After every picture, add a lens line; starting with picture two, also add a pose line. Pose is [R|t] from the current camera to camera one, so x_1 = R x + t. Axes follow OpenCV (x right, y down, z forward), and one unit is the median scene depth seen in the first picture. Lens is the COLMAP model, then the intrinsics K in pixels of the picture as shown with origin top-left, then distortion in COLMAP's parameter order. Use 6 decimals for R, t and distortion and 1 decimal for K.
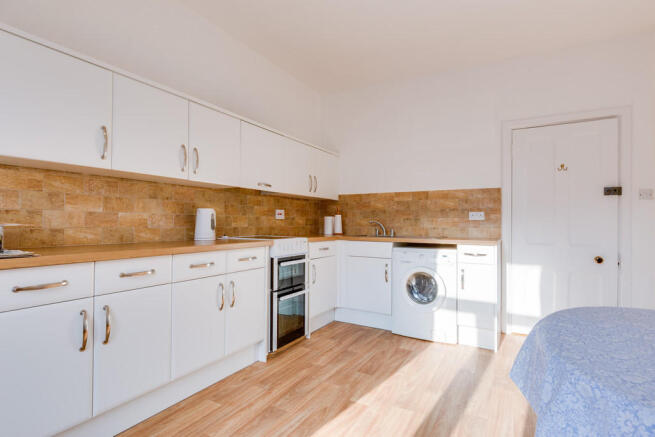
lens RADIAL K [[323.1, 0, 332.0], [0, 323.1, 218.6], [0, 0, 1]] dist [-0.001560, -0.000197]
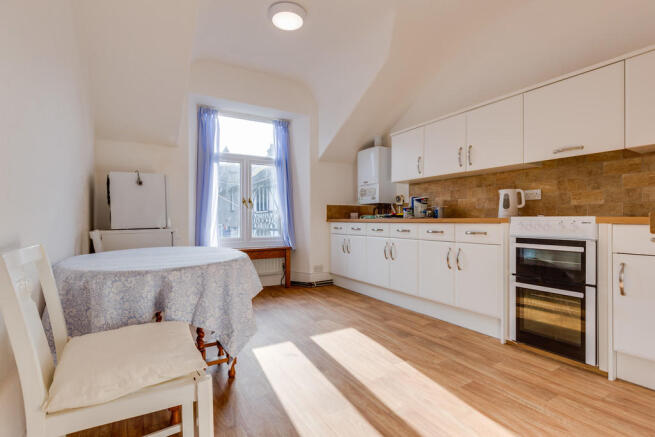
lens RADIAL K [[323.1, 0, 332.0], [0, 323.1, 218.6], [0, 0, 1]] dist [-0.001560, -0.000197]
pose [[-0.475912, -0.008246, -0.879454, 0.932224], [0.013264, 0.999775, -0.016552, 0.084672], [0.879393, -0.019543, -0.475695, 1.071300]]
